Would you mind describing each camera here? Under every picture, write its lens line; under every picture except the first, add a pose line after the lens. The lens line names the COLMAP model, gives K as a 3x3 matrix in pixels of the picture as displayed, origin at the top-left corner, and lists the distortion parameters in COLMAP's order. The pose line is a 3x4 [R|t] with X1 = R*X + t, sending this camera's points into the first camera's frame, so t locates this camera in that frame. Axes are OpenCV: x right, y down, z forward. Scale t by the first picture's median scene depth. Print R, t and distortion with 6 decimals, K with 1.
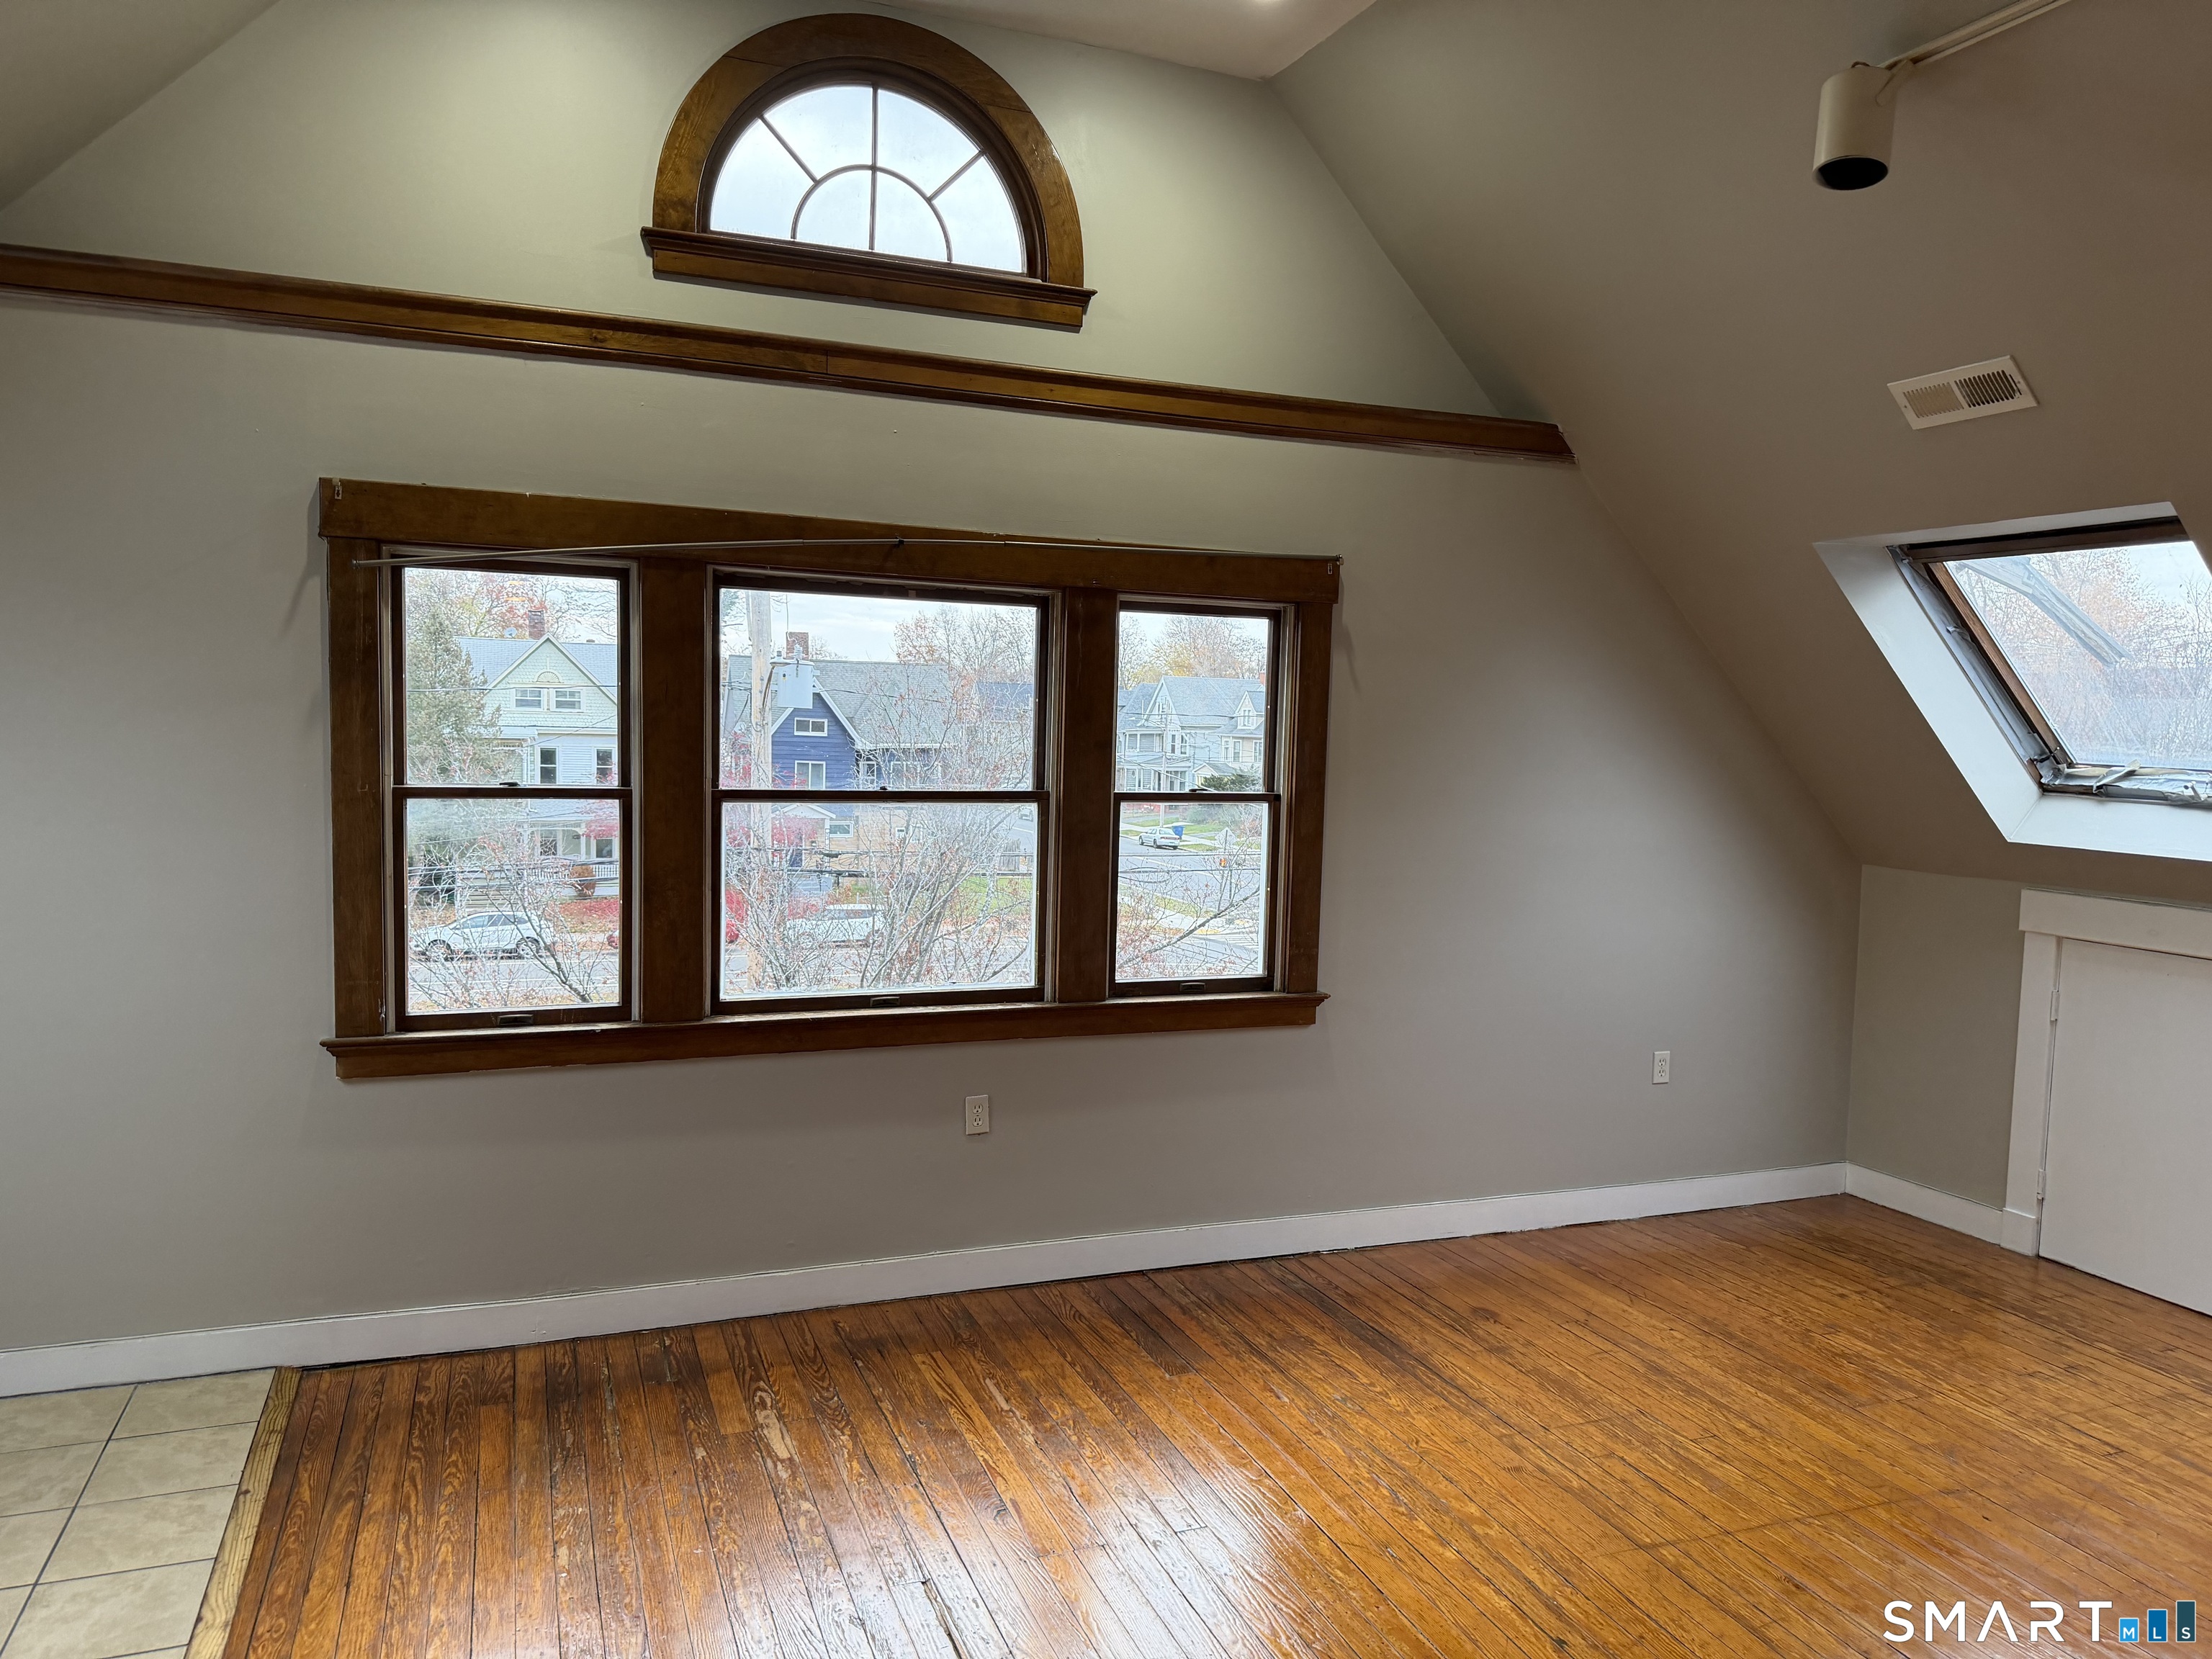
lens RADIAL K [[1568.0, 0, 1102.9], [0, 1568.0, 828.6], [0, 0, 1]] dist [0.007447, -0.011502]
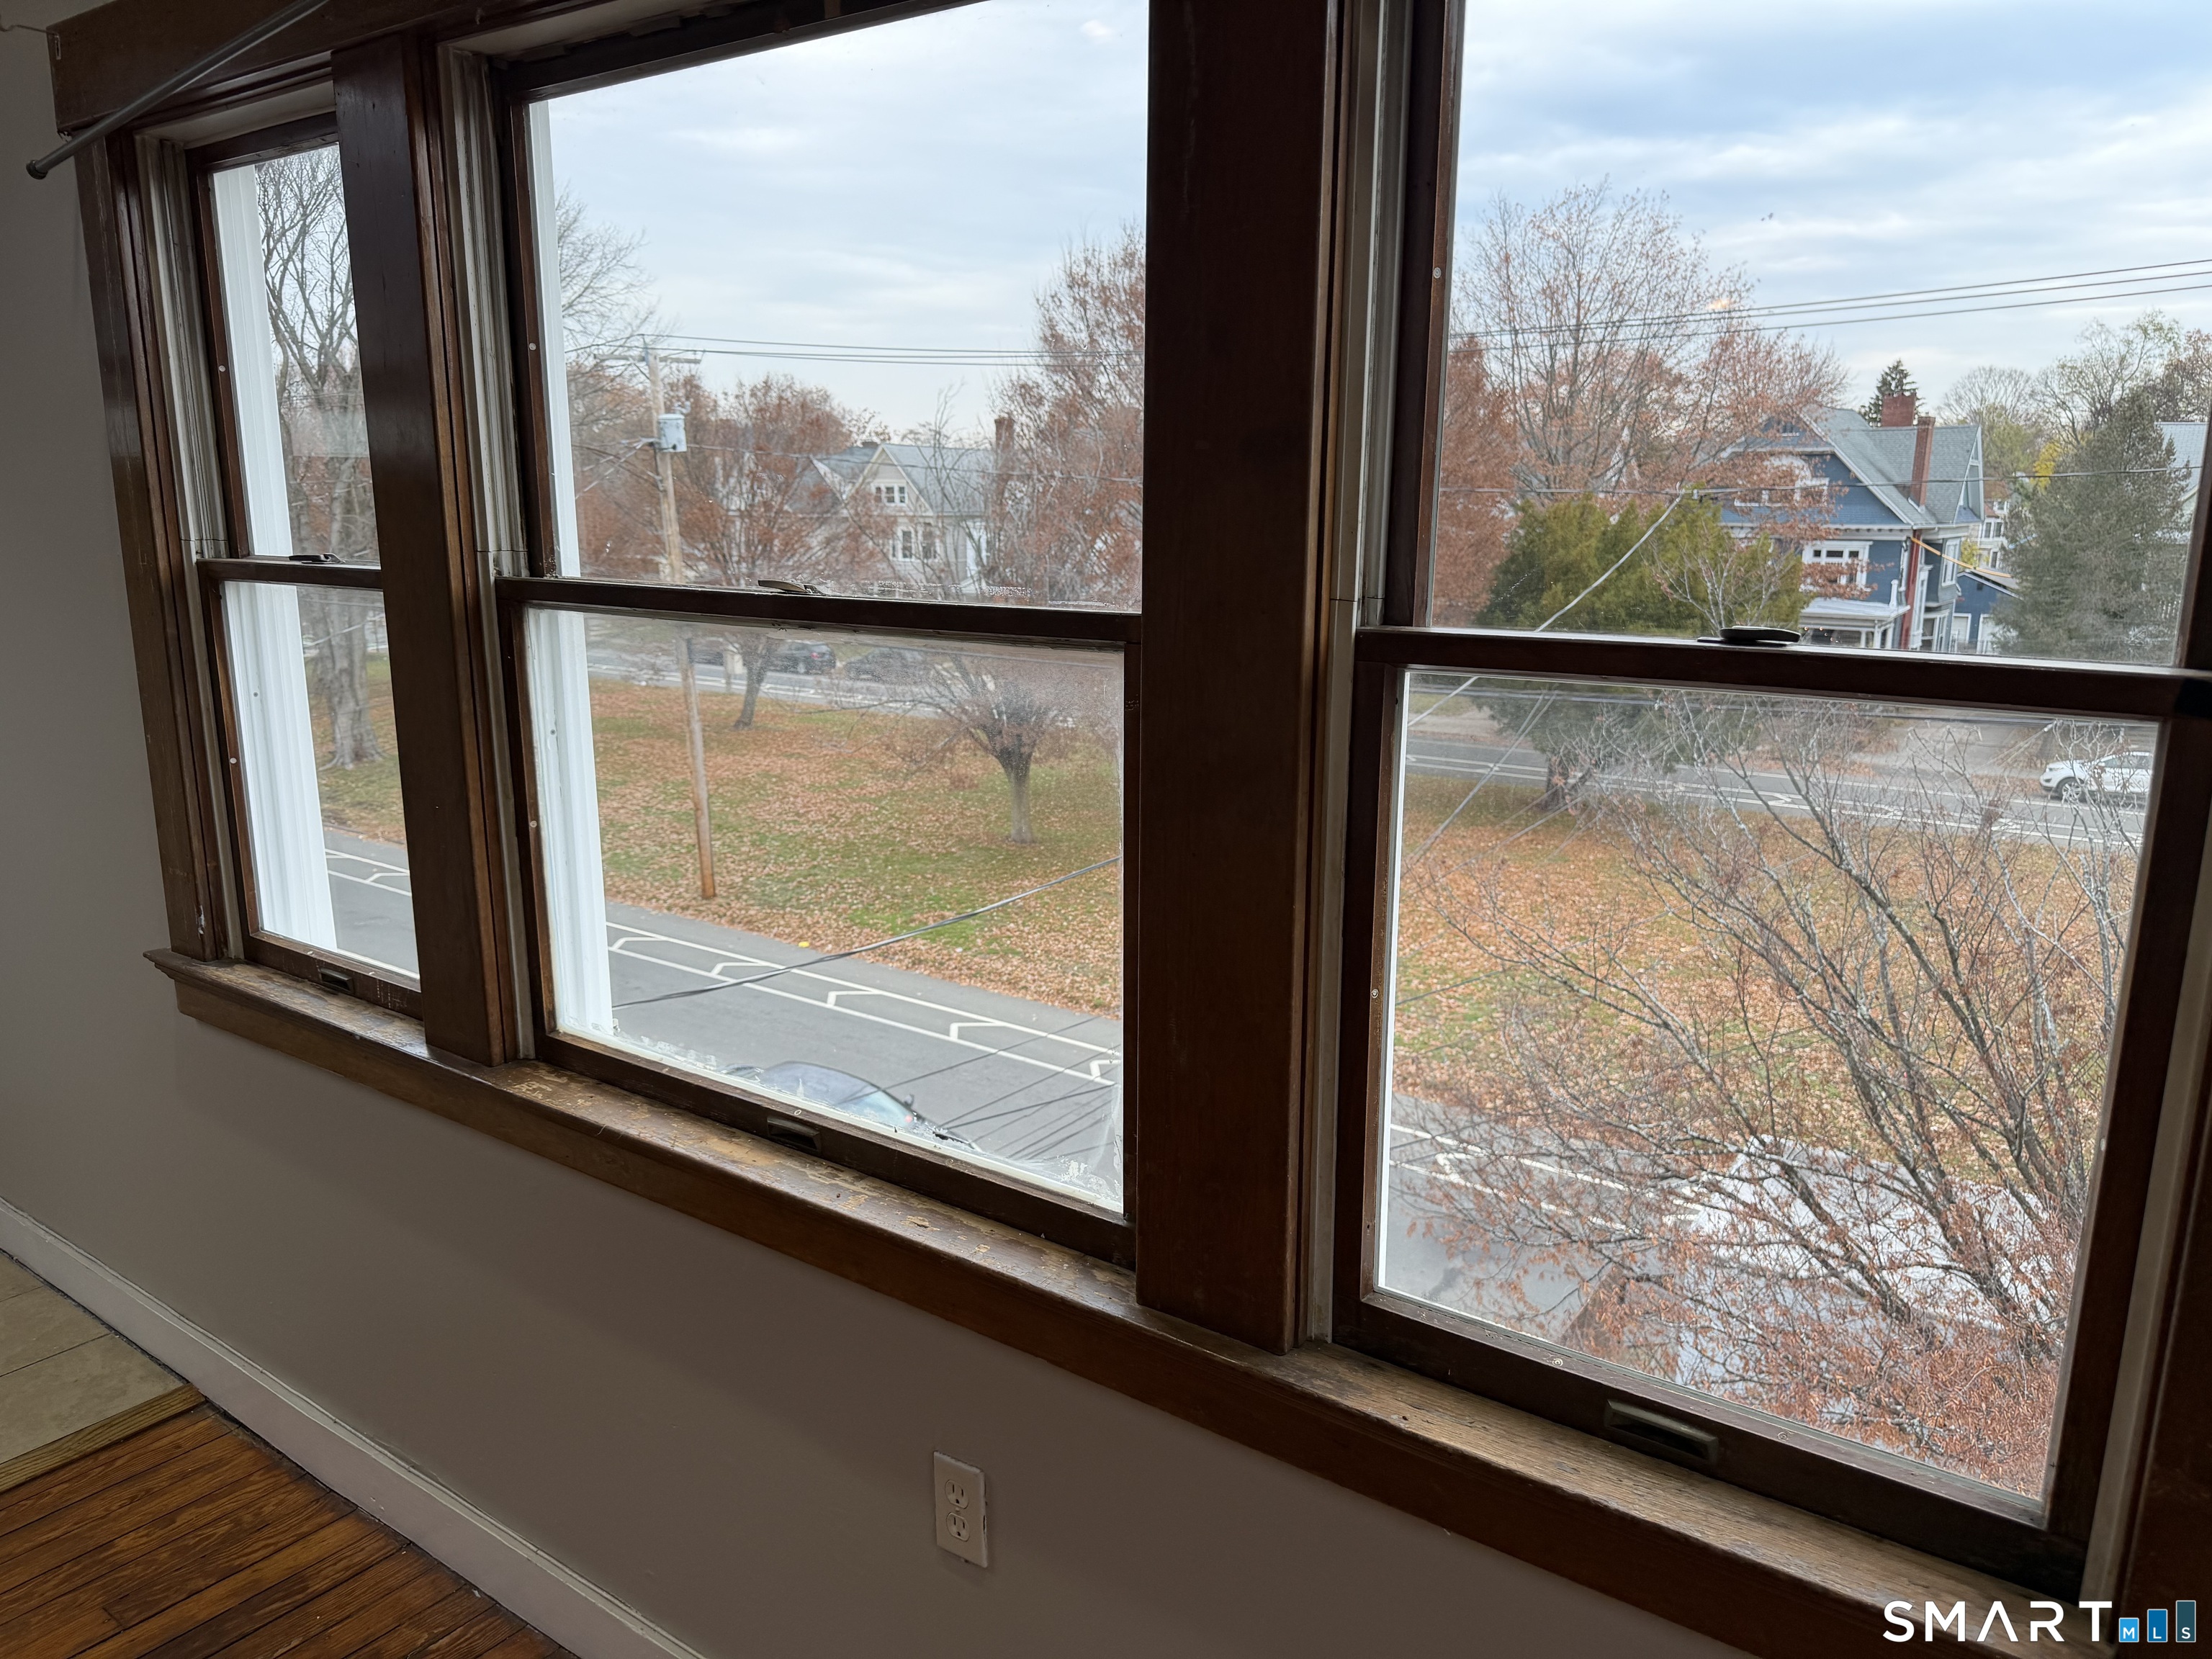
lens RADIAL K [[1568.0, 0, 1102.9], [0, 1568.0, 828.6], [0, 0, 1]] dist [0.007447, -0.011502]
pose [[0.539604, 0.158260, -0.826911, 0.239441], [-0.056965, 0.986786, 0.151686, -0.033725], [0.839990, -0.034746, 0.541489, 0.946986]]
